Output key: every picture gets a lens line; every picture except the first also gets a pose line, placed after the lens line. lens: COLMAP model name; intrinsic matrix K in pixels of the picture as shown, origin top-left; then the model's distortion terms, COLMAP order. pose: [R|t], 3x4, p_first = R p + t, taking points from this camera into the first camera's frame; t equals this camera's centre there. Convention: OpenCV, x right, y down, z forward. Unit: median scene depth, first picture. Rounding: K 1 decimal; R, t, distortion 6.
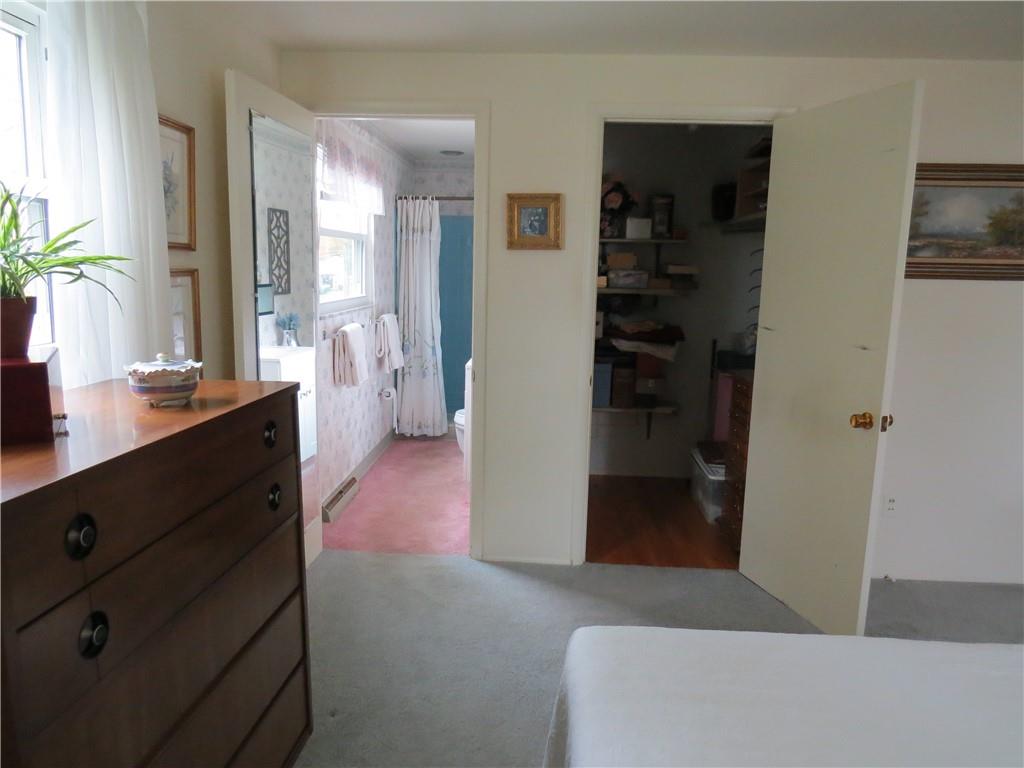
lens RADIAL K [[733.9, 0, 512.0], [0, 733.9, 384.0], [0, 0, 1]] dist [-0.027462, 0.012098]
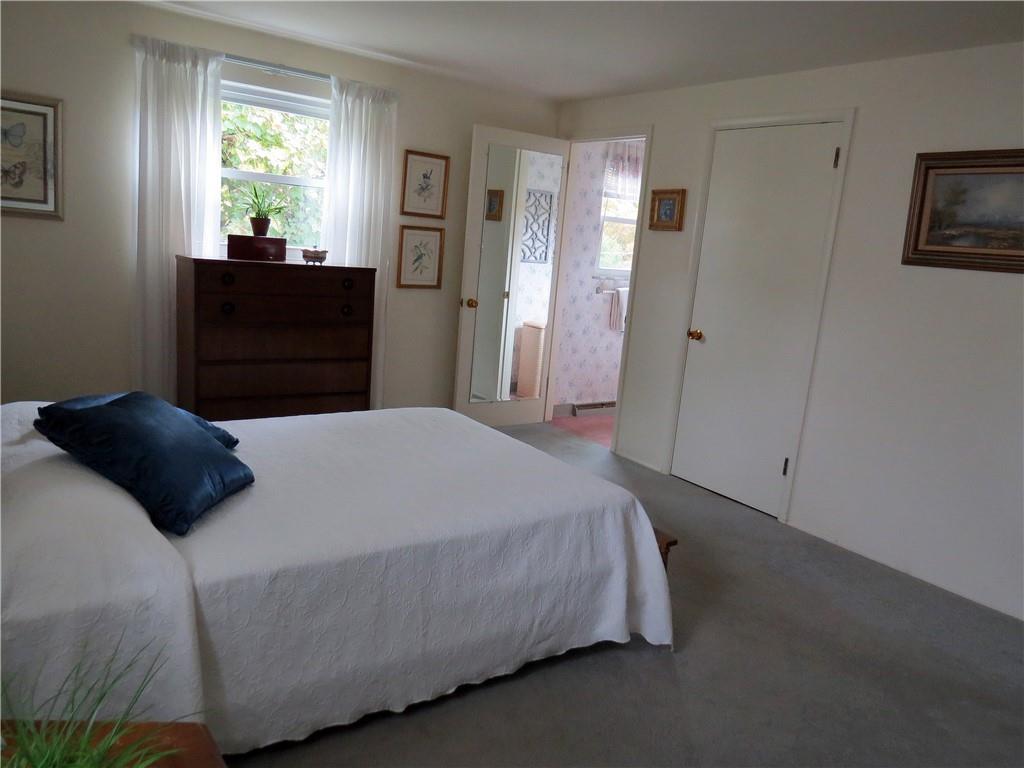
lens RADIAL K [[737.0, 0, 512.0], [0, 737.0, 384.0], [0, 0, 1]] dist [-0.012251, -0.005673]
pose [[0.630035, 0.181991, -0.754941, 0.784393], [-0.197633, 0.977719, 0.070761, 0.046221], [0.750998, 0.104619, 0.651964, -0.065537]]
